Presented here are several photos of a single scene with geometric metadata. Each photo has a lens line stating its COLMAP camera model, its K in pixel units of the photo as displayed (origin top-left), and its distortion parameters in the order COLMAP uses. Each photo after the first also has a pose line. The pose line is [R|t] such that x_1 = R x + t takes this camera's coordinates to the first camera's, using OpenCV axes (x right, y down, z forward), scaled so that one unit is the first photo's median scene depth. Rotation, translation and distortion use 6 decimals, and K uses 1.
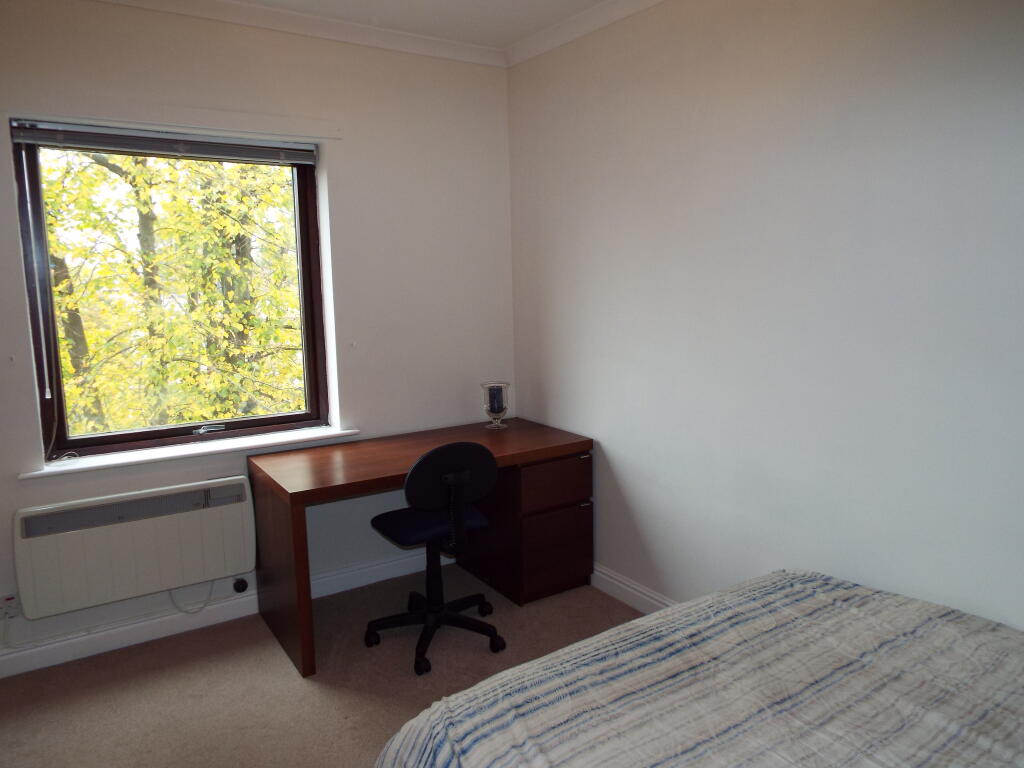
lens RADIAL K [[721.8, 0, 512.0], [0, 721.8, 384.0], [0, 0, 1]] dist [-0.027439, -0.002130]
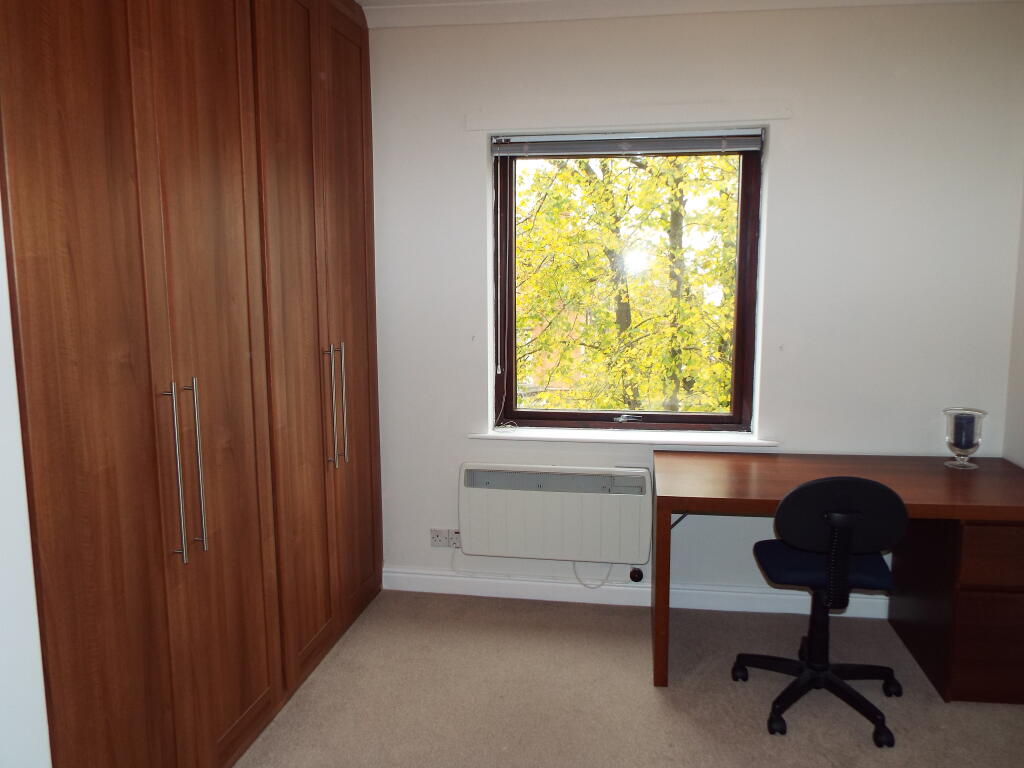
lens RADIAL K [[723.6, 0, 512.0], [0, 723.6, 384.0], [0, 0, 1]] dist [-0.006541, -0.001317]
pose [[0.745429, 0.105883, -0.658122, 0.143105], [-0.099830, 0.993902, 0.046832, -0.019634], [0.659067, 0.030790, 0.751453, 0.110848]]
